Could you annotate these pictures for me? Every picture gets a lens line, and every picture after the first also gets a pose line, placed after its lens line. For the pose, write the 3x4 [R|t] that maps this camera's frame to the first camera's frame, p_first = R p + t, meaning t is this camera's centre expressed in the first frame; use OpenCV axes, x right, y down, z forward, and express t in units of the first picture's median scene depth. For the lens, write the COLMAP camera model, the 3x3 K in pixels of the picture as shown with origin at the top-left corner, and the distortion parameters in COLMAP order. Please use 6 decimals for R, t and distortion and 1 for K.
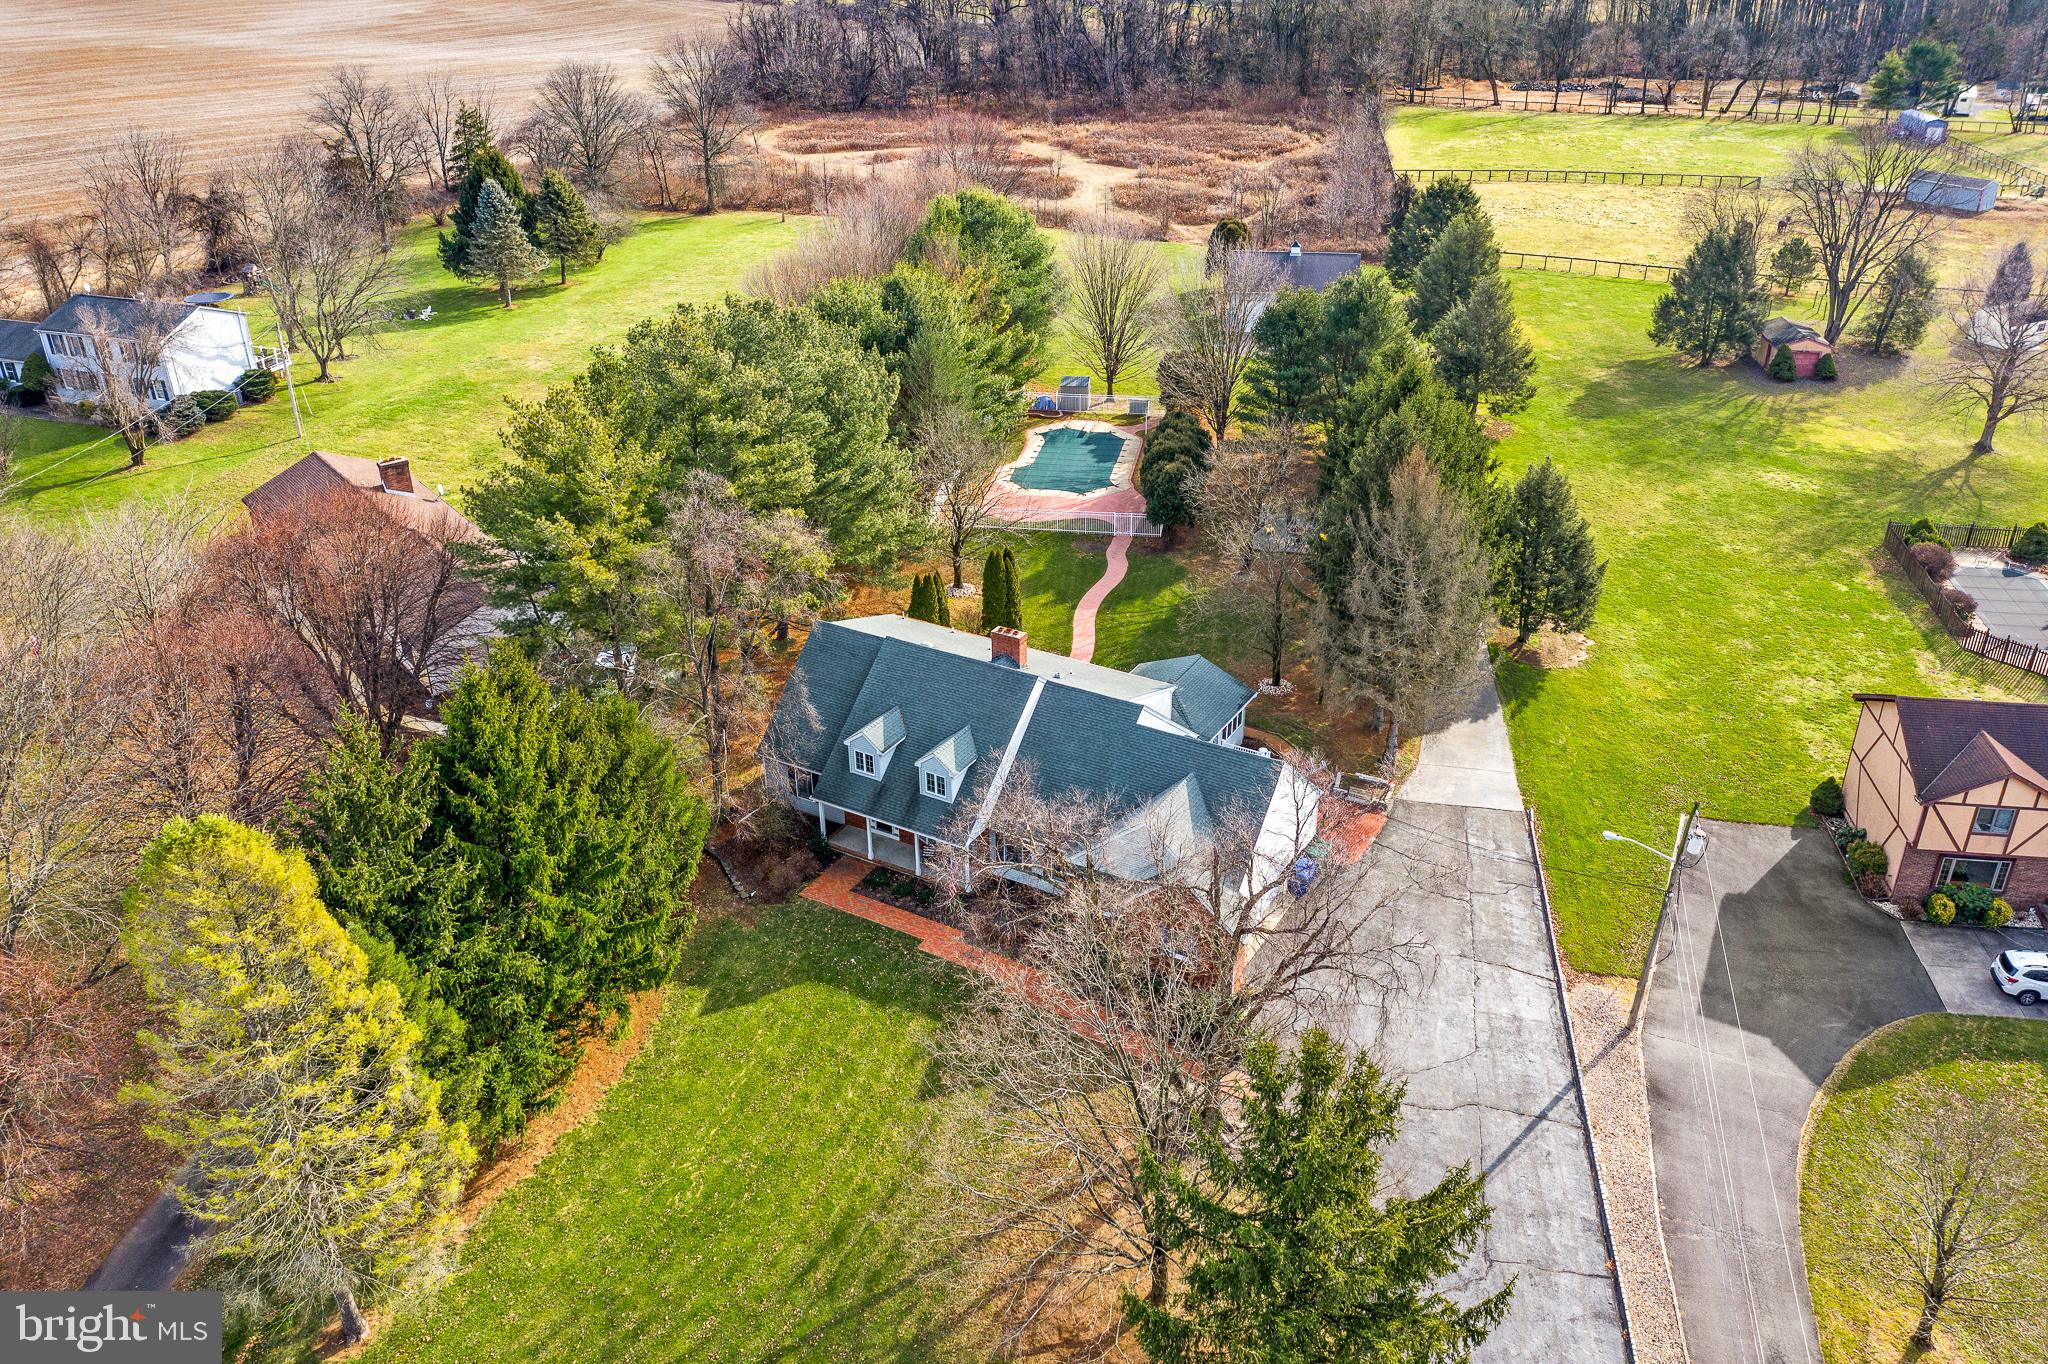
lens RADIAL K [[1629.5, 0, 1024.0], [0, 1629.5, 682.0], [0, 0, 1]] dist [-0.001771, 0.004903]
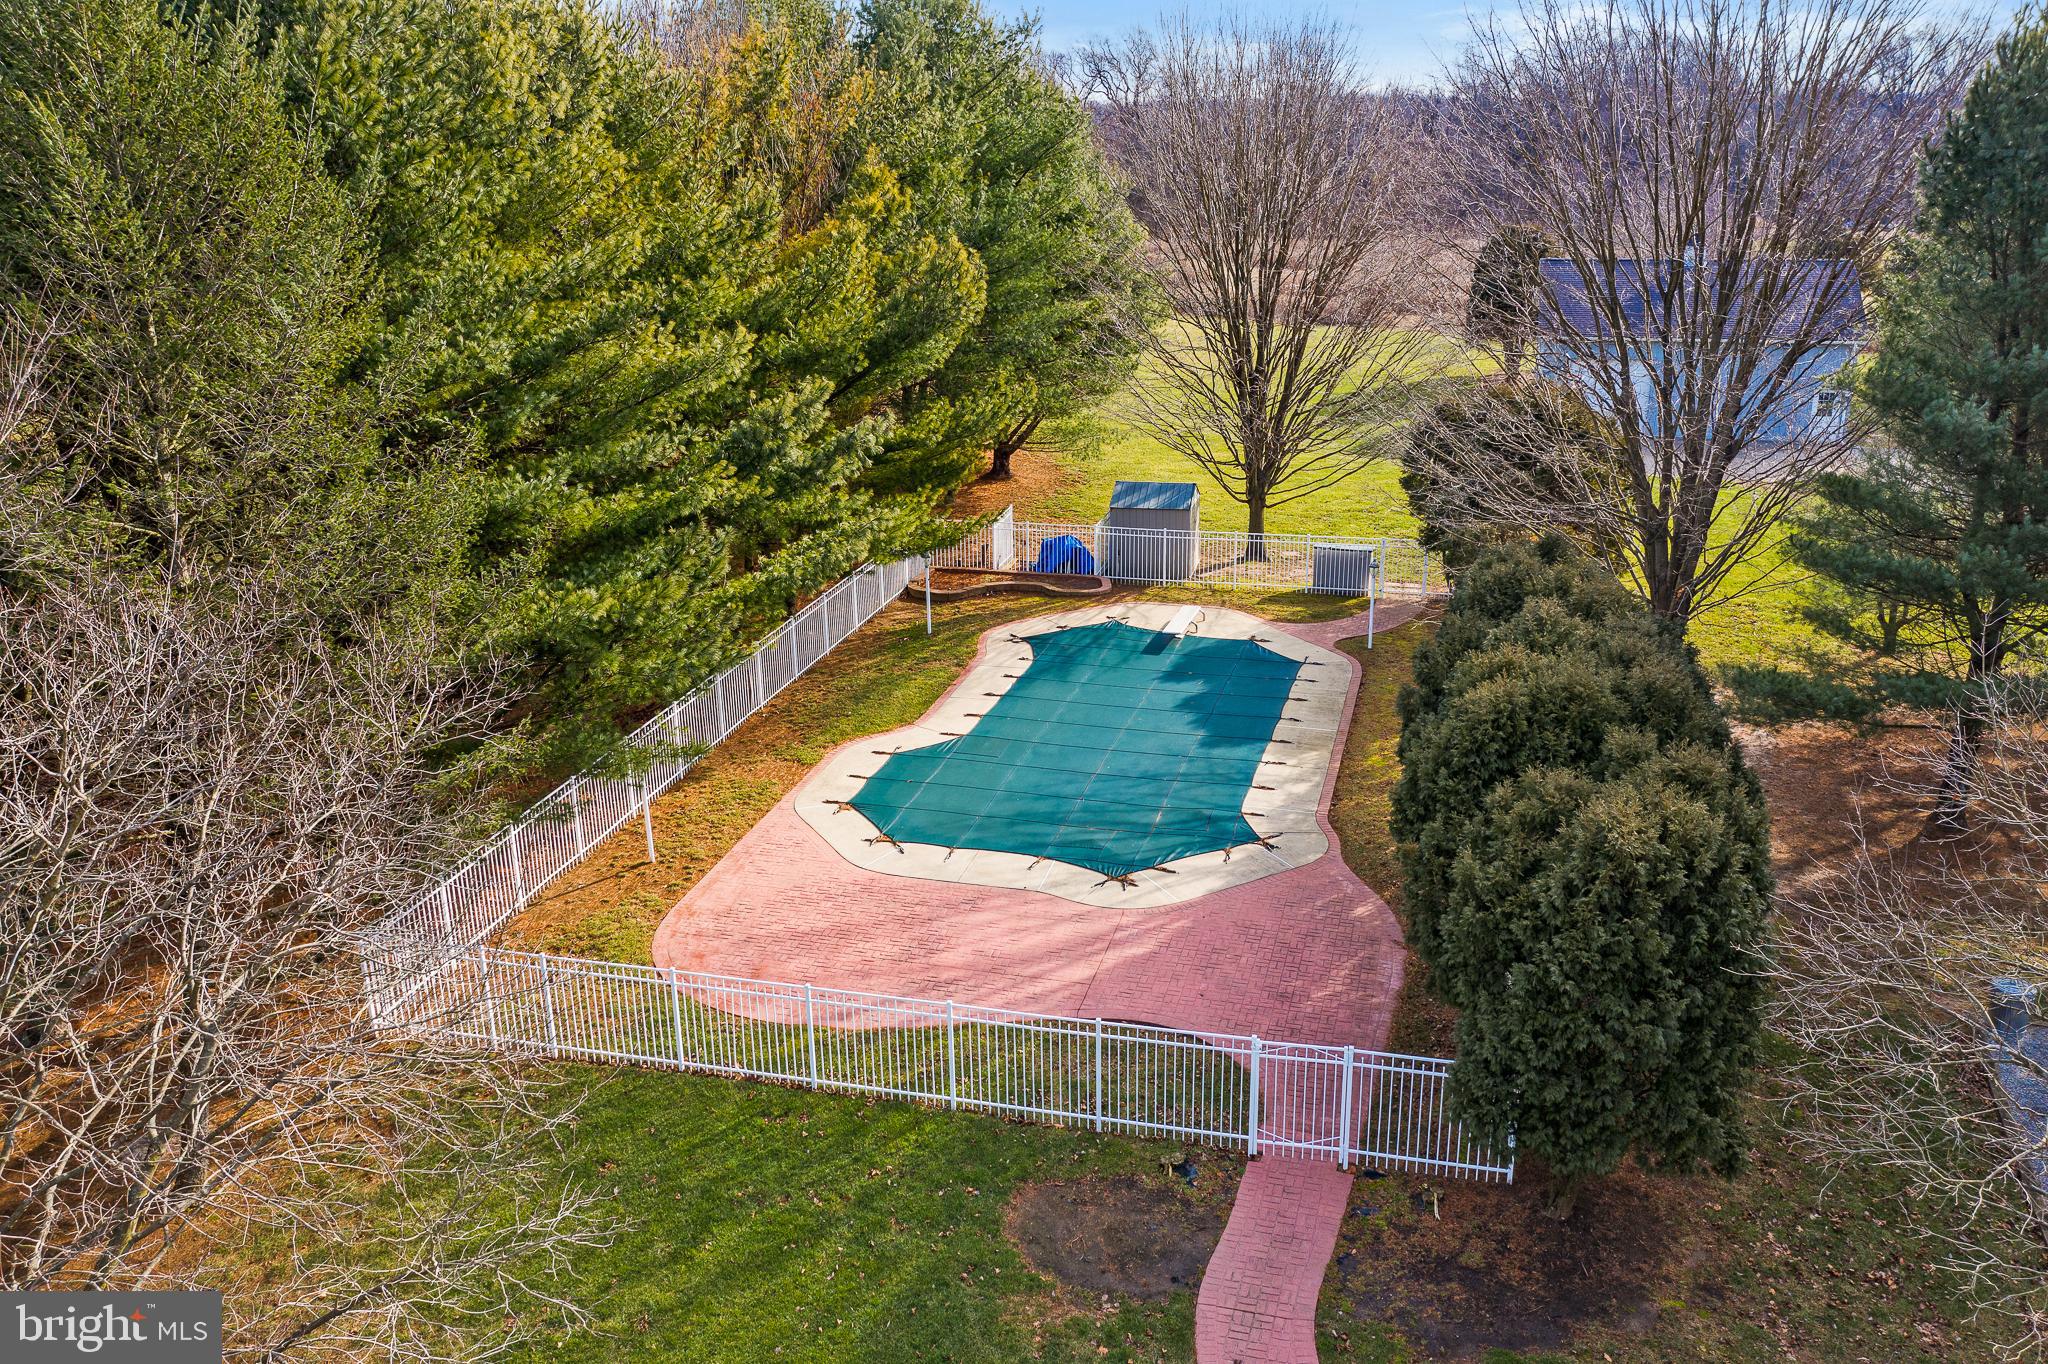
lens RADIAL K [[1629.5, 0, 1024.0], [0, 1629.5, 682.0], [0, 0, 1]] dist [-0.001771, 0.004903]
pose [[0.995100, 0.025368, -0.095564, 0.040161], [-0.039092, 0.988717, -0.144602, -0.100852], [0.090817, 0.147629, 0.984864, 0.706187]]
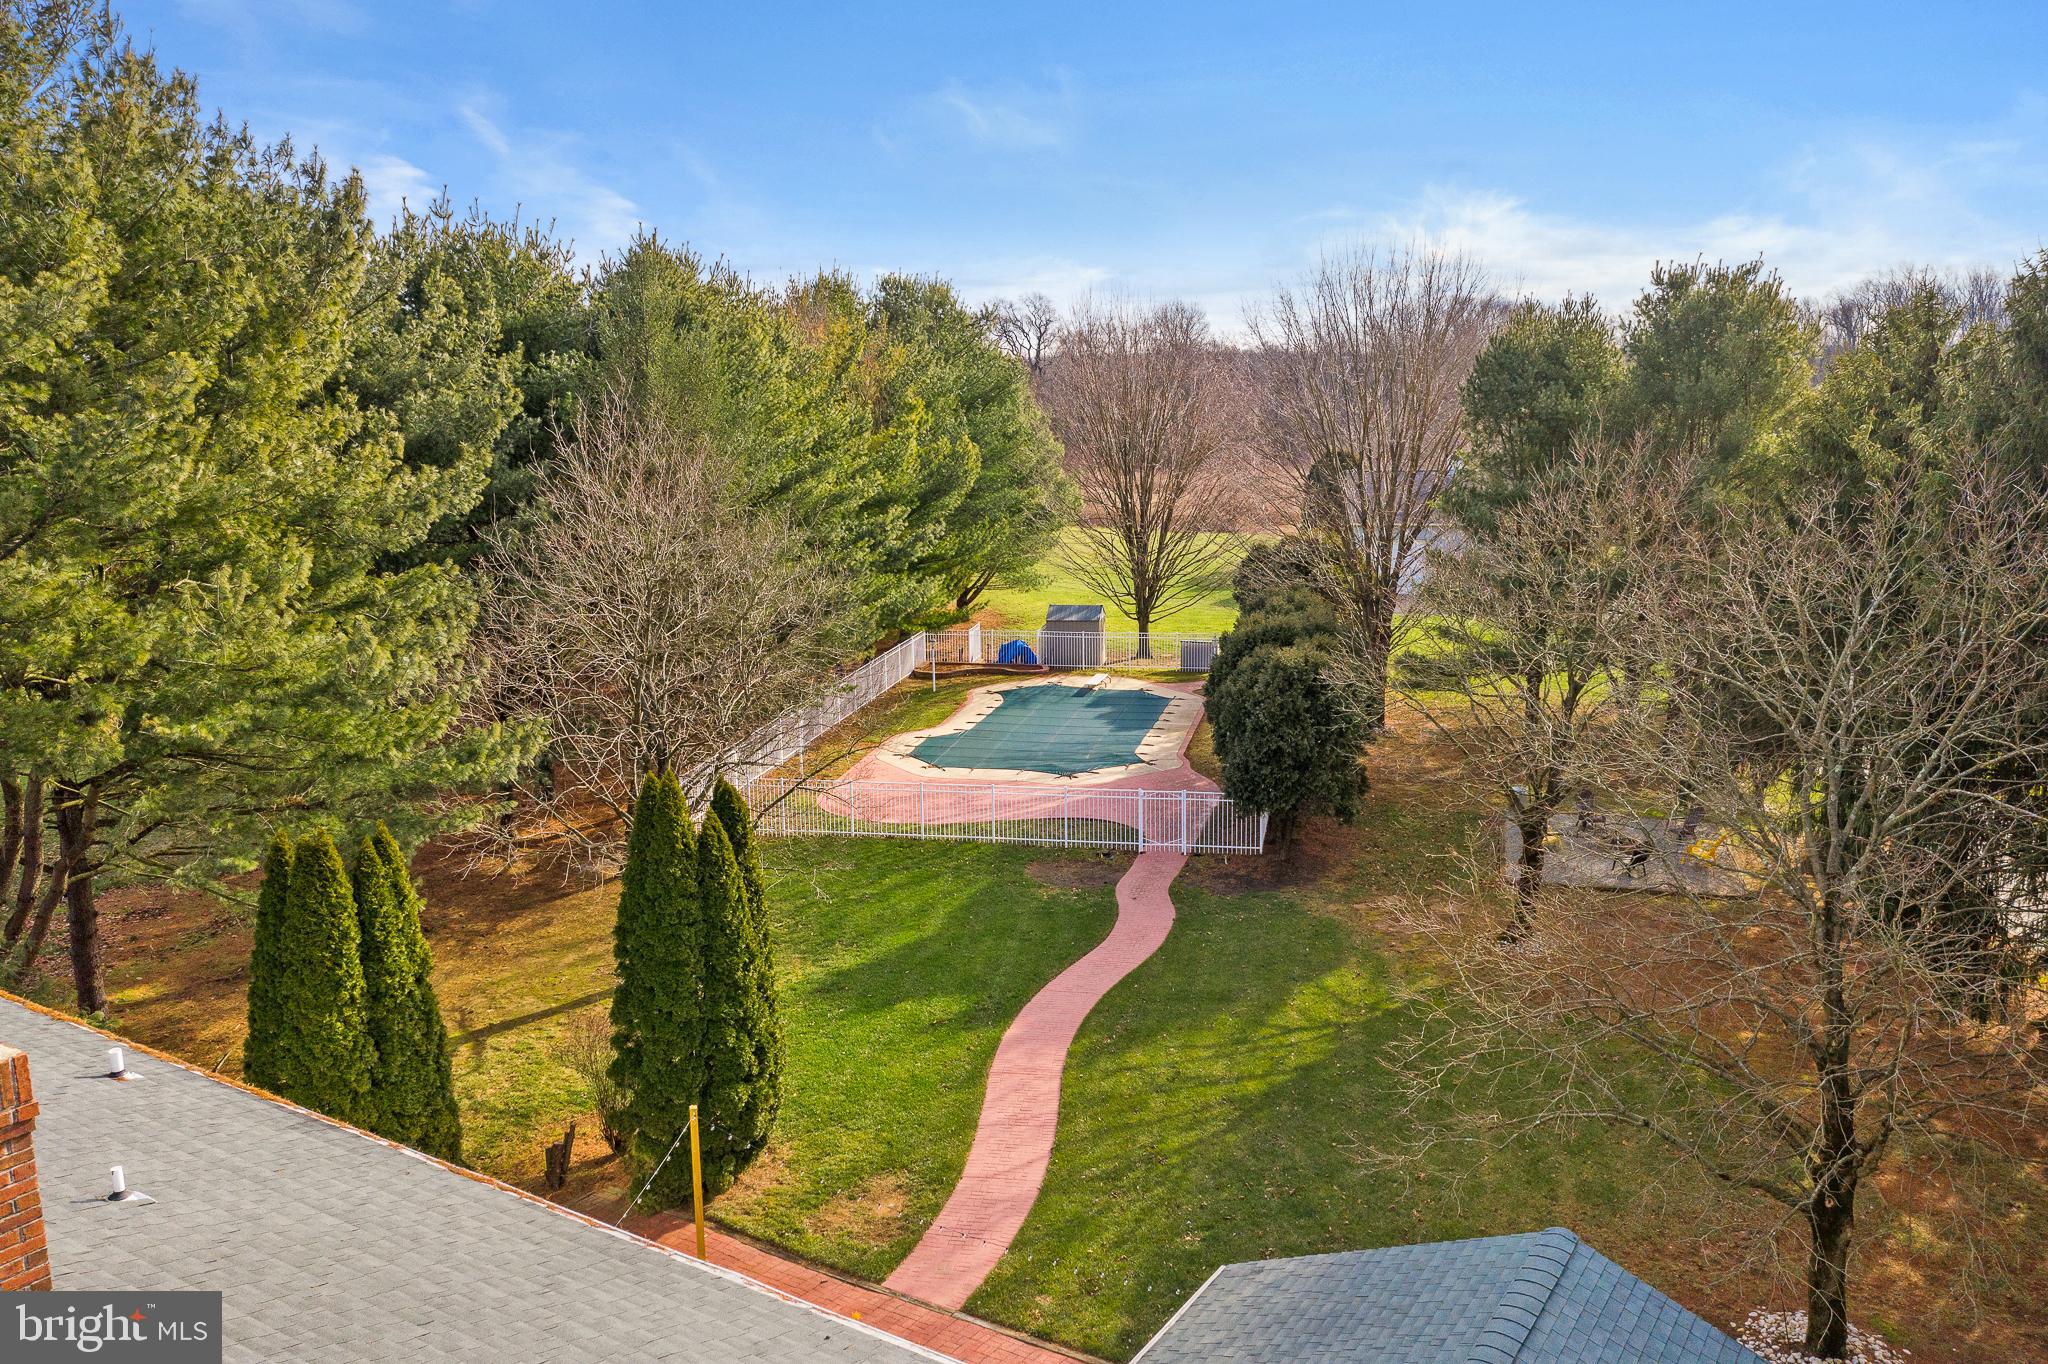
lens RADIAL K [[1629.5, 0, 1024.0], [0, 1629.5, 682.0], [0, 0, 1]] dist [-0.001771, 0.004903]
pose [[0.999245, 0.002000, -0.038810, 0.037350], [-0.013068, 0.957813, -0.287096, -0.015788], [0.036599, 0.287387, 0.957115, 0.542343]]
